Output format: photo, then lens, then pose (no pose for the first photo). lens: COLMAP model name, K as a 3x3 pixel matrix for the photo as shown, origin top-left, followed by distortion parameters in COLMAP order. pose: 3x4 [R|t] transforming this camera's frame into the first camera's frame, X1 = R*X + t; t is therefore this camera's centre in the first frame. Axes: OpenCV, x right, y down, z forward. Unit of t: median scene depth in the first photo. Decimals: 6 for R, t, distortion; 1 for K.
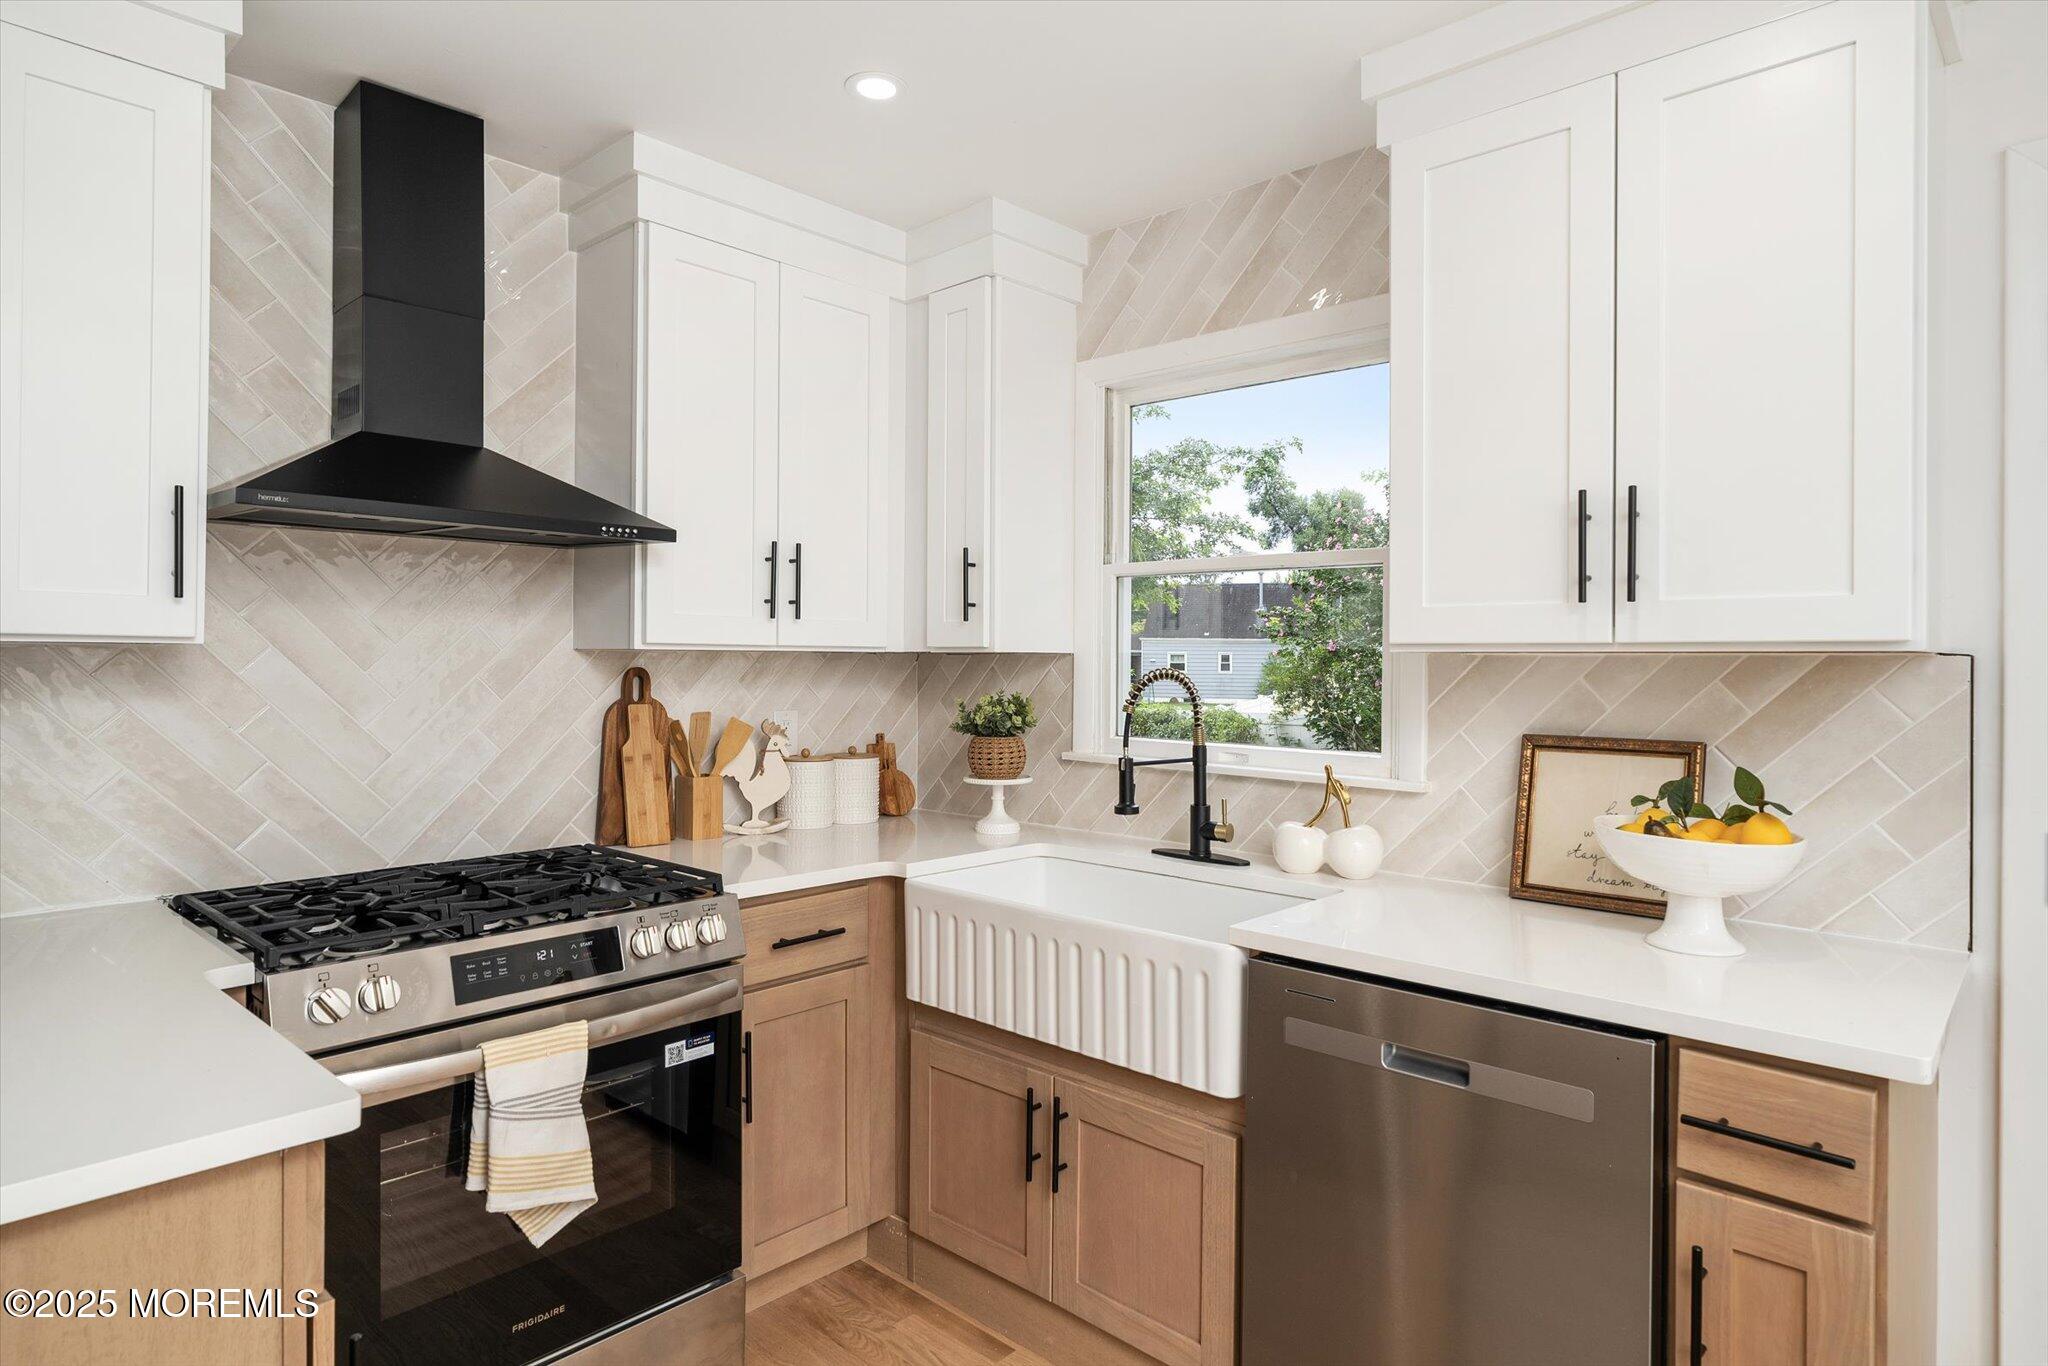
lens RADIAL K [[1135.2, 0, 1024.0], [0, 1135.2, 683.0], [0, 0, 1]] dist [-0.000604, -0.000012]
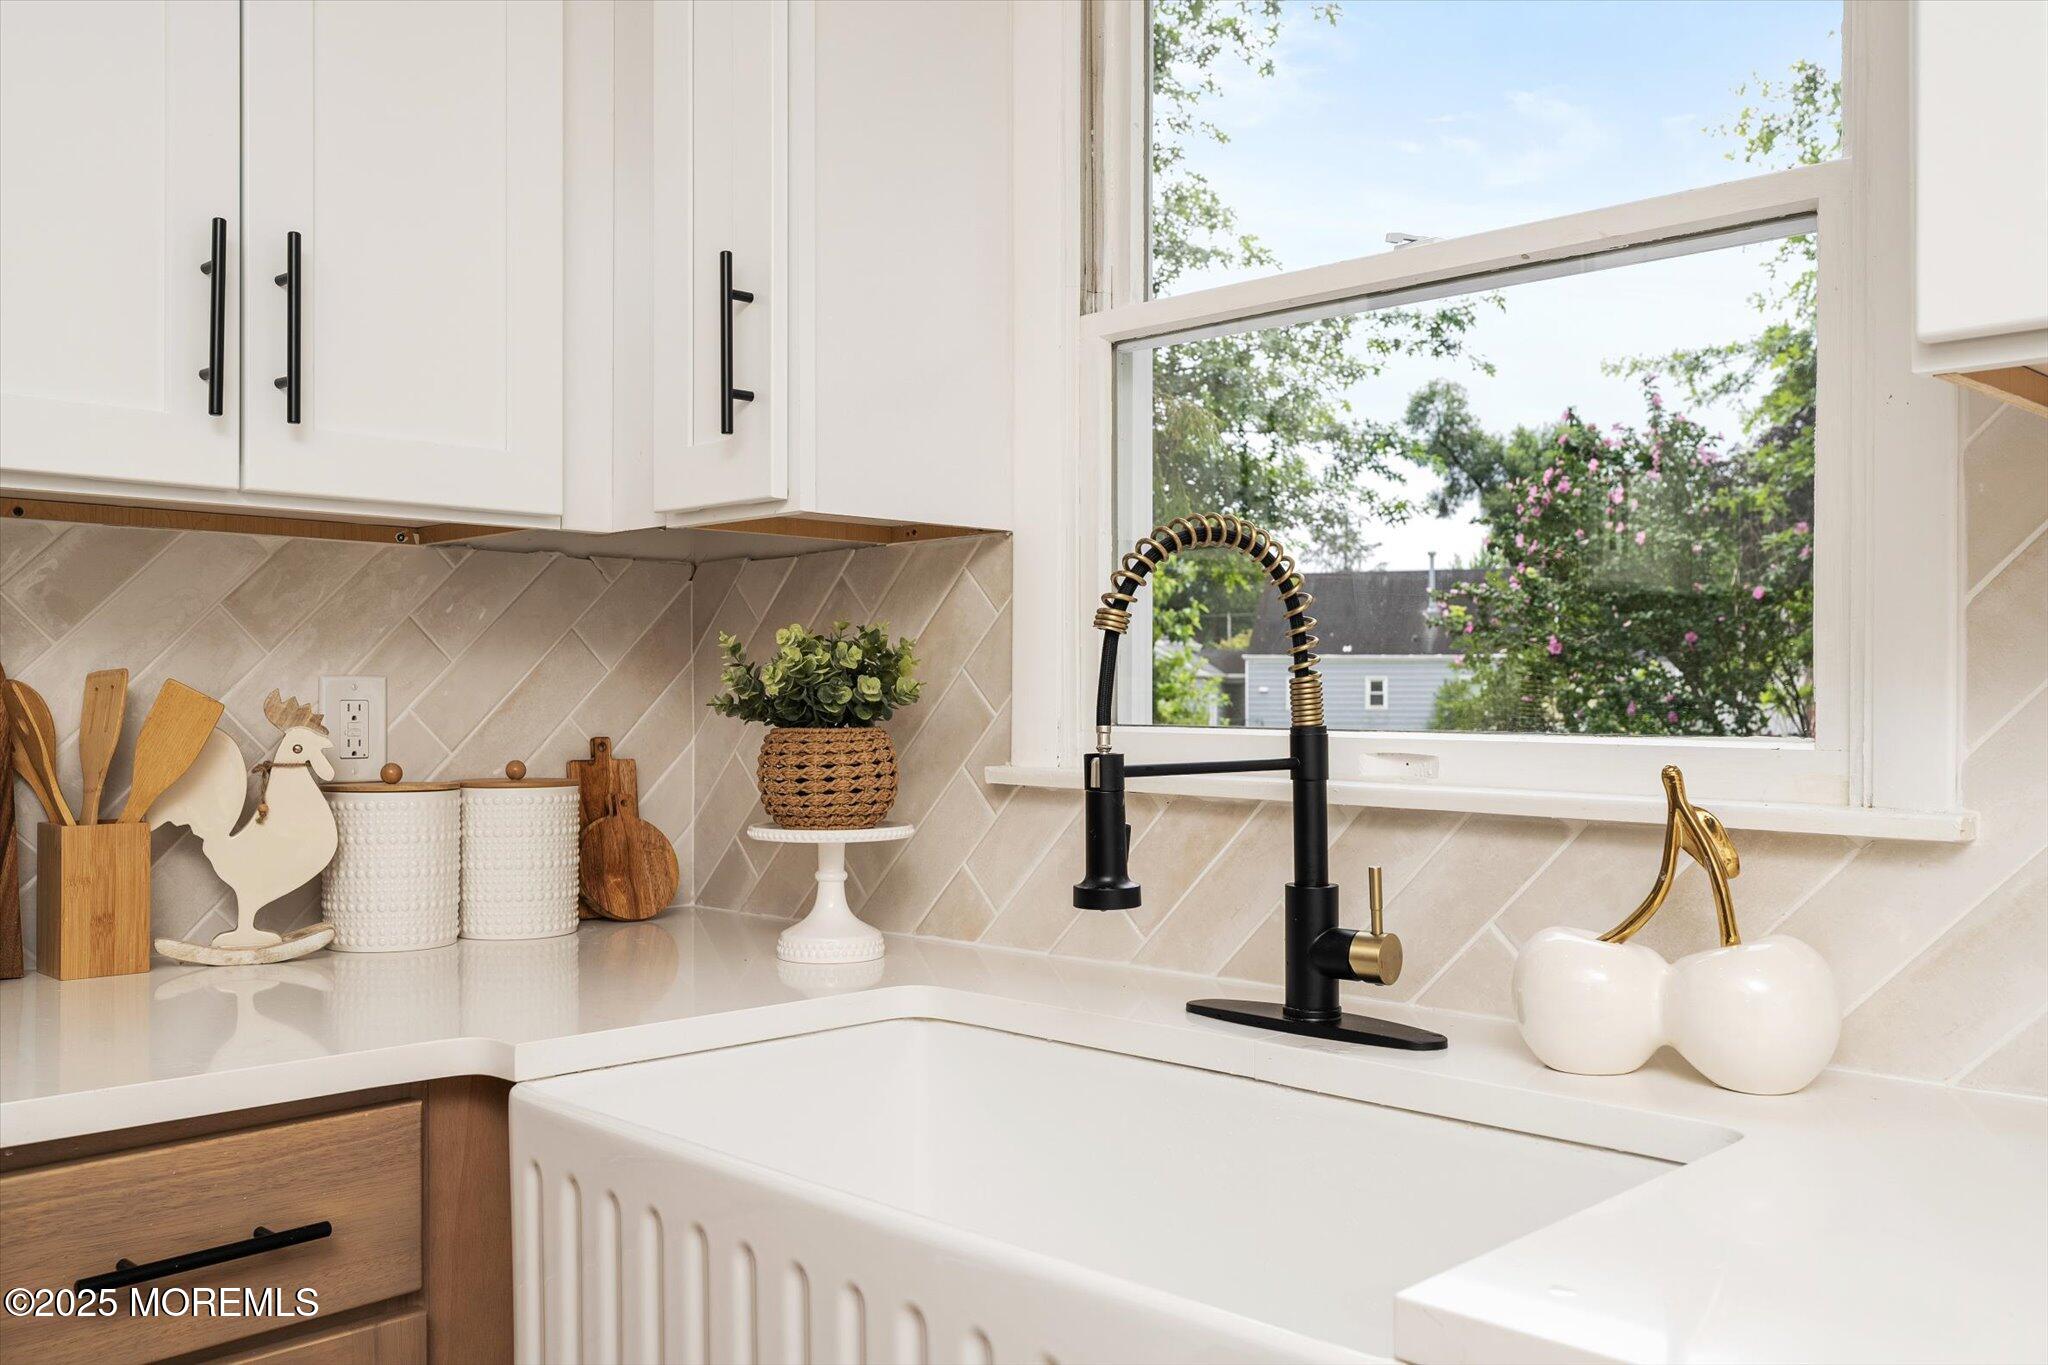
lens RADIAL K [[1740.5, 0, 1001.4], [0, 1740.5, 731.9], [0, 0, 1]] dist [0.013097, 0.003307]
pose [[0.999301, -0.006572, -0.036790, 0.065284], [0.006682, 0.999974, 0.002867, 0.048020], [0.036770, -0.003110, 0.999319, 0.369580]]
